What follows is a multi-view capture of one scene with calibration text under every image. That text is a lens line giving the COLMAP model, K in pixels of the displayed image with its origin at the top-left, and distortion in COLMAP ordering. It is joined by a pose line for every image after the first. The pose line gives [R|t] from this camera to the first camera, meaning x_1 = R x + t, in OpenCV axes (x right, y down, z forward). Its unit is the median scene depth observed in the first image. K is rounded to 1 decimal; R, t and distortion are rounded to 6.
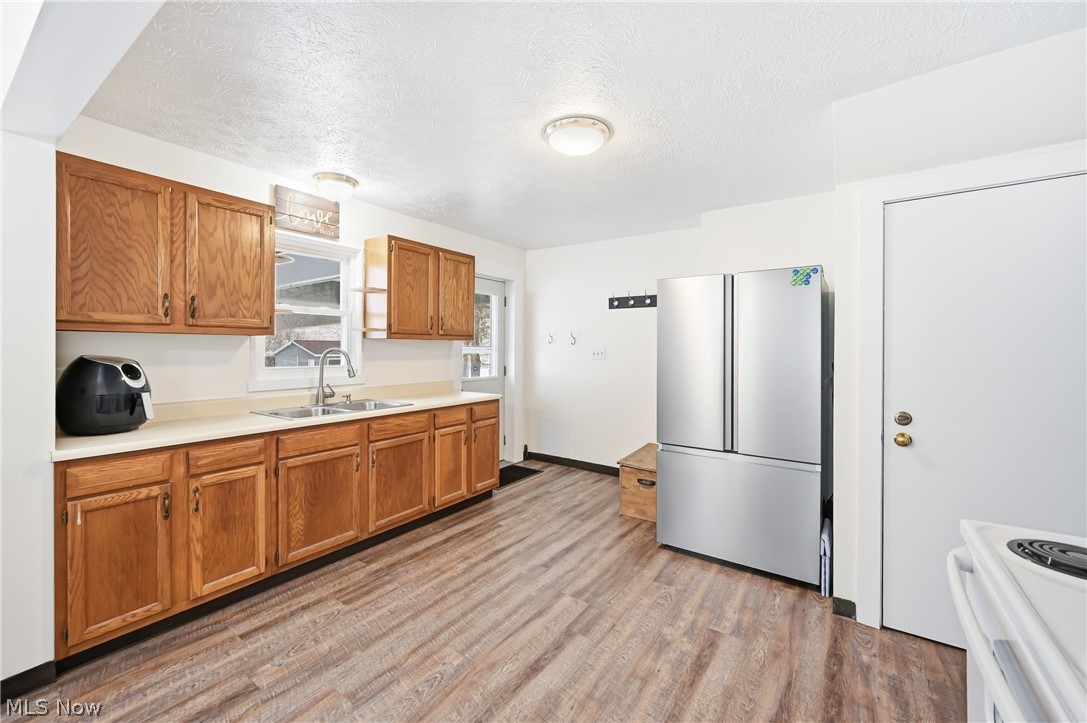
lens RADIAL K [[436.5, 0, 543.7], [0, 436.5, 349.7], [0, 0, 1]] dist [-0.000745, -0.000136]
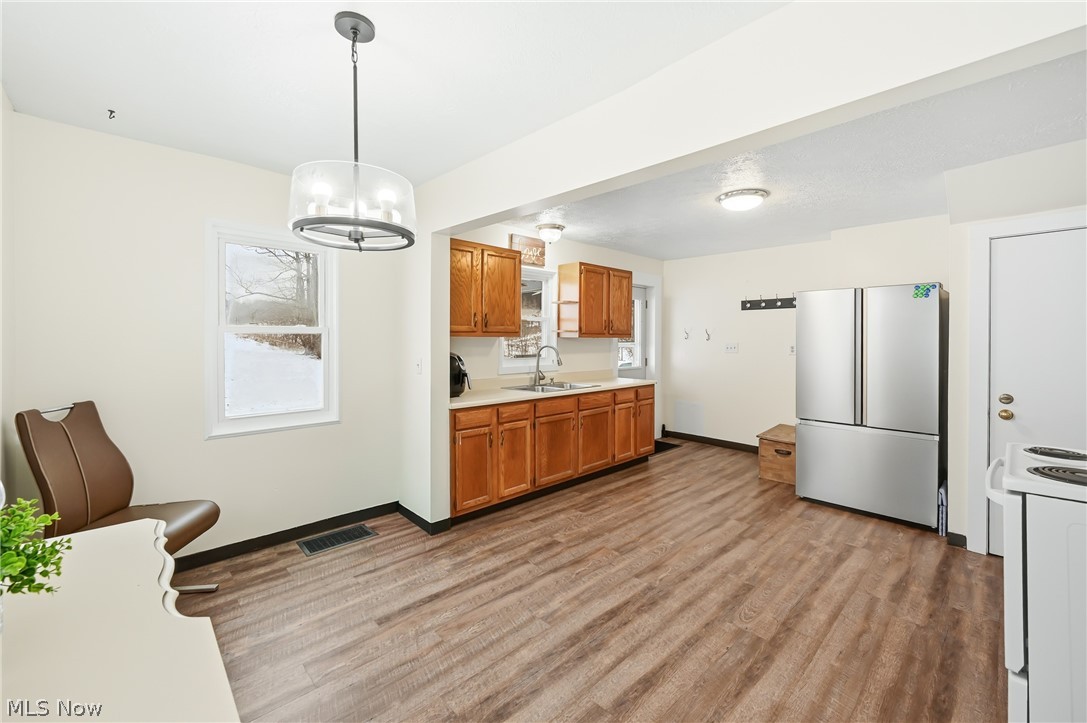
lens RADIAL K [[443.2, 0, 545.7], [0, 443.2, 343.4], [0, 0, 1]] dist [-0.000321, -0.000037]
pose [[0.980730, -0.001377, -0.195361, -0.247764], [0.002325, 0.999987, 0.004625, -0.018568], [0.195352, -0.004990, 0.980721, -0.506740]]
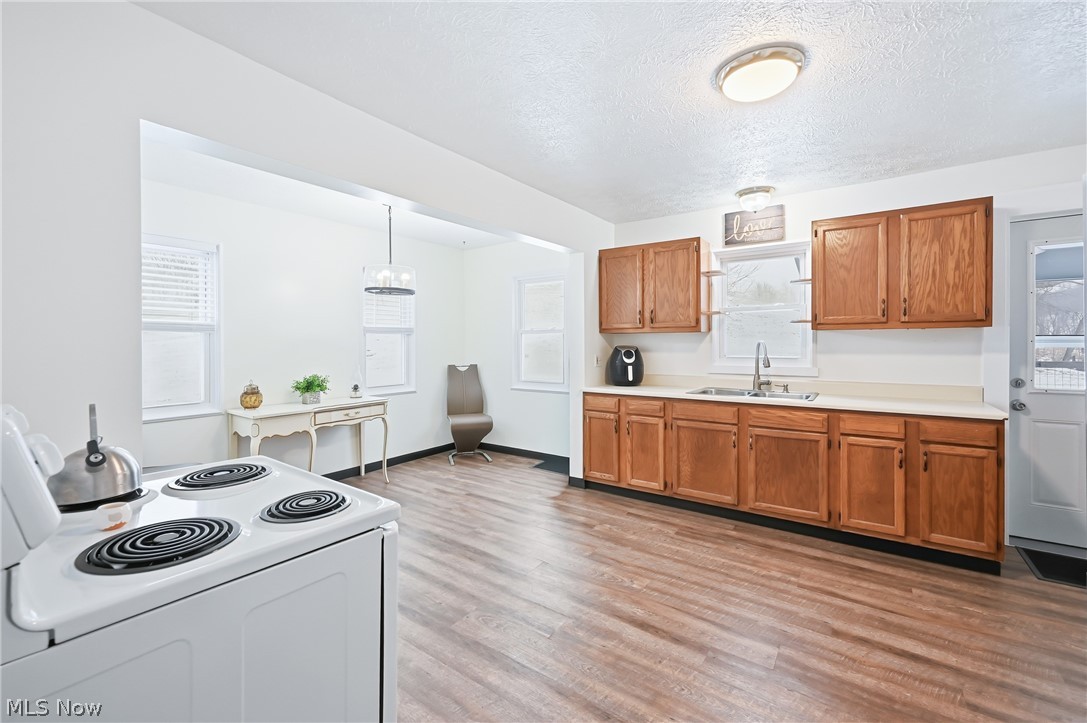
lens RADIAL K [[449.6, 0, 545.0], [0, 449.6, 345.3], [0, 0, 1]] dist [-0.000971, -0.000041]
pose [[-0.005591, 0.003549, -0.999978, 0.828100], [0.001836, 0.999992, 0.003539, 0.003846], [0.999983, -0.001816, -0.005598, 0.551607]]
